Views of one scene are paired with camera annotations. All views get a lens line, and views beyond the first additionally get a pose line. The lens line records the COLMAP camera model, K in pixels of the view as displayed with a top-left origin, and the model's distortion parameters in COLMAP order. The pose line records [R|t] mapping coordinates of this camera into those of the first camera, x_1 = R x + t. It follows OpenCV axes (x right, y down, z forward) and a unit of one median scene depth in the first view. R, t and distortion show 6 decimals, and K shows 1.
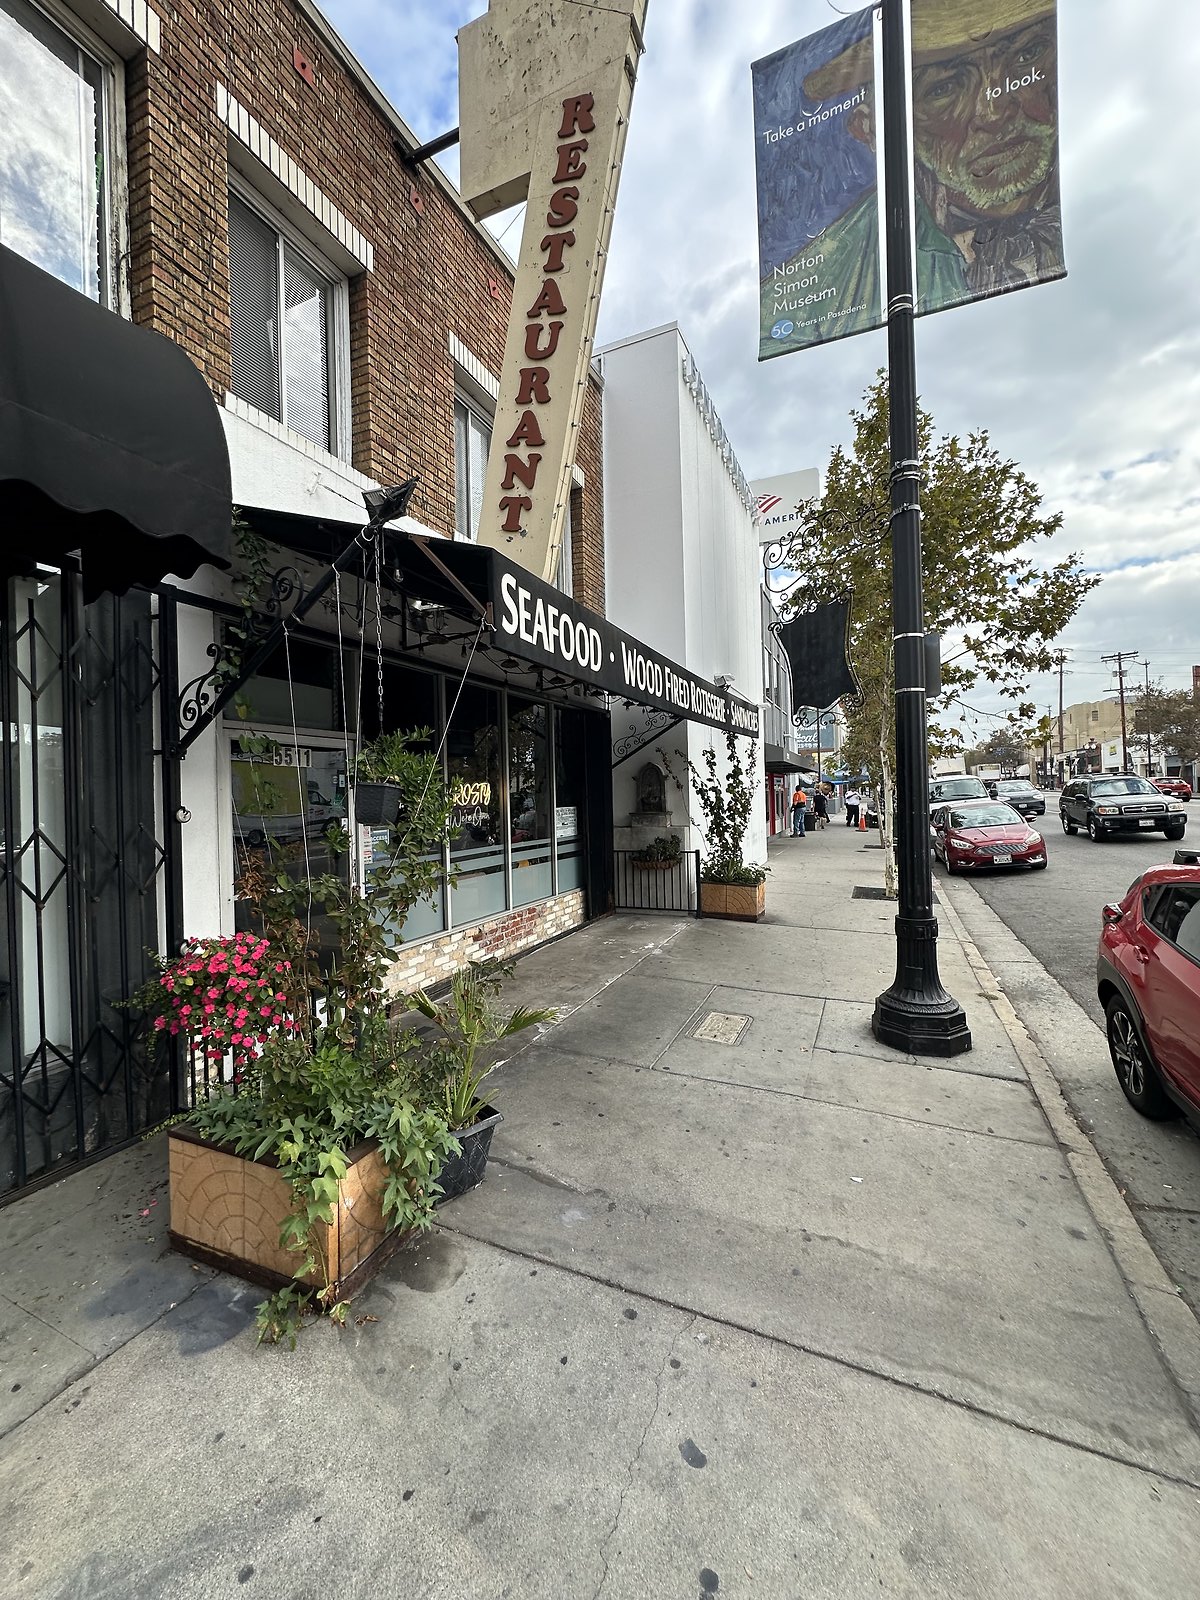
lens RADIAL K [[642.6, 0, 597.8], [0, 642.6, 796.1], [0, 0, 1]] dist [0.025523, -0.011363]
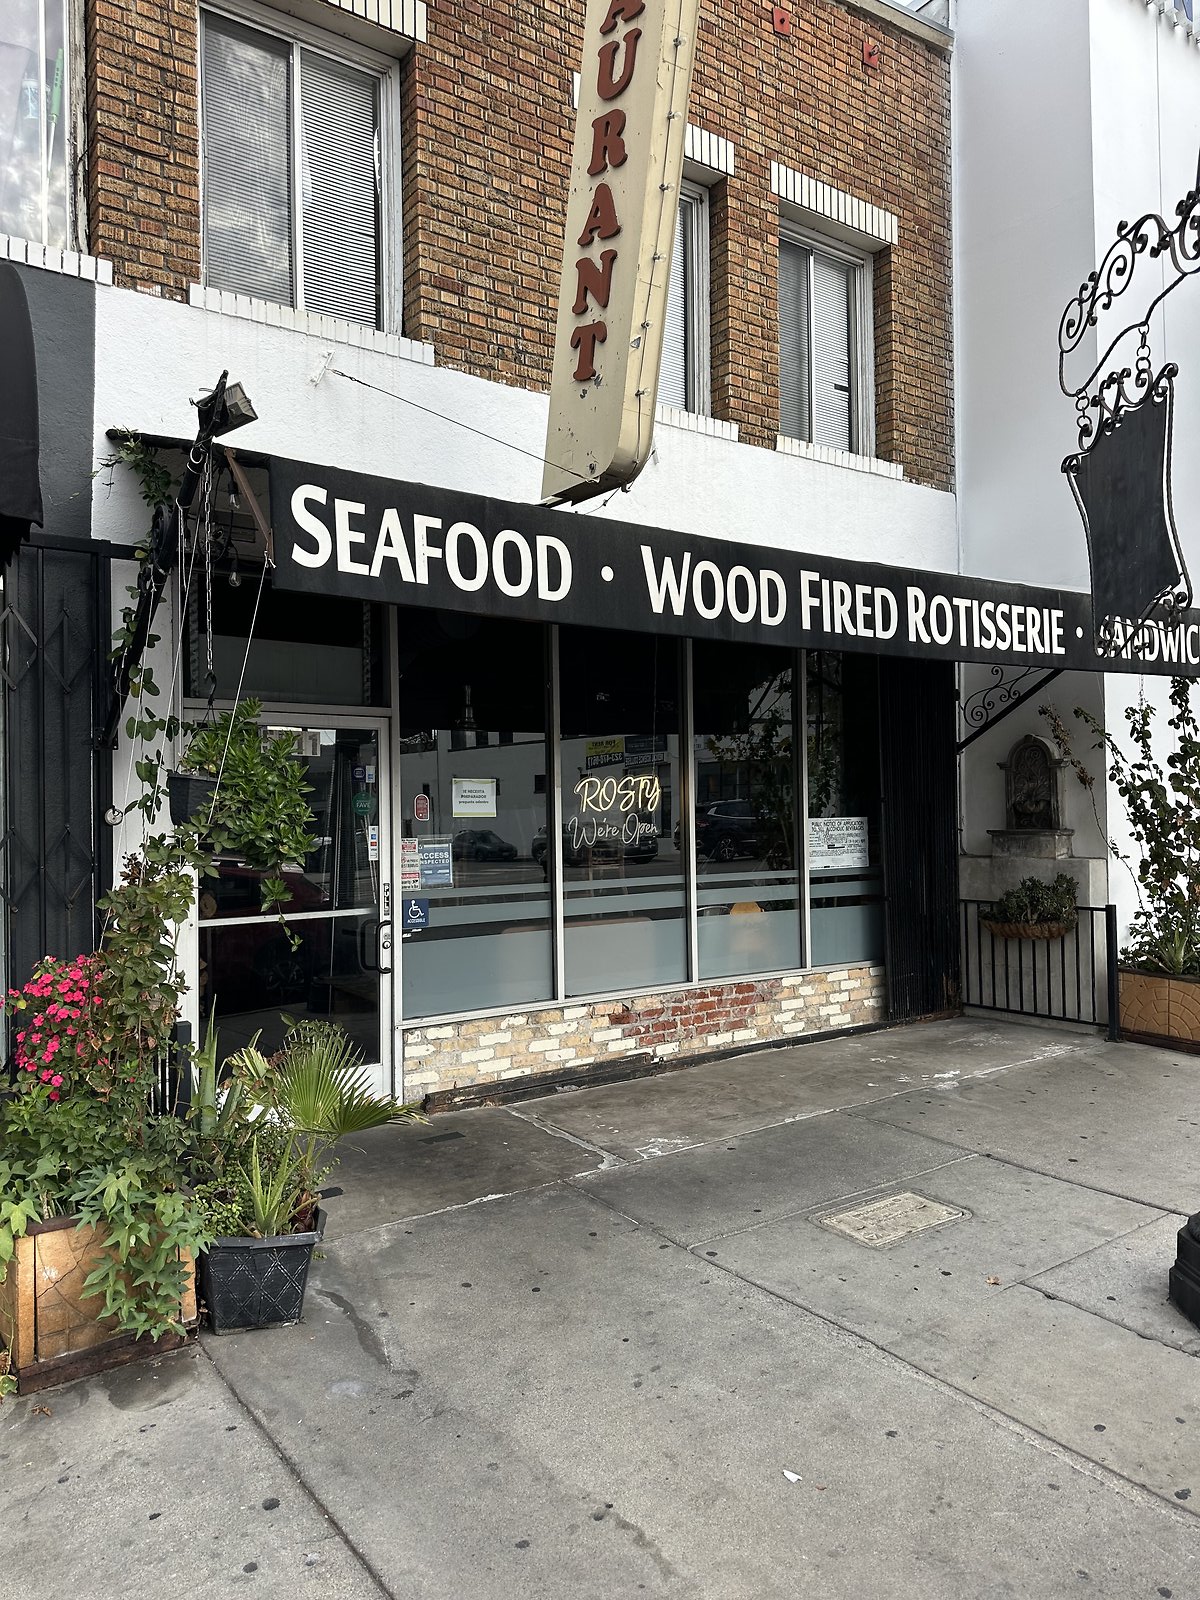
lens RADIAL K [[1123.7, 0, 603.5], [0, 1123.7, 810.9], [0, 0, 1]] dist [0.068700, -0.084428]
pose [[0.863020, 0.010738, -0.505055, 0.418226], [-0.005562, 0.999915, 0.011755, 0.001249], [0.505139, -0.007336, 0.863007, 0.038365]]
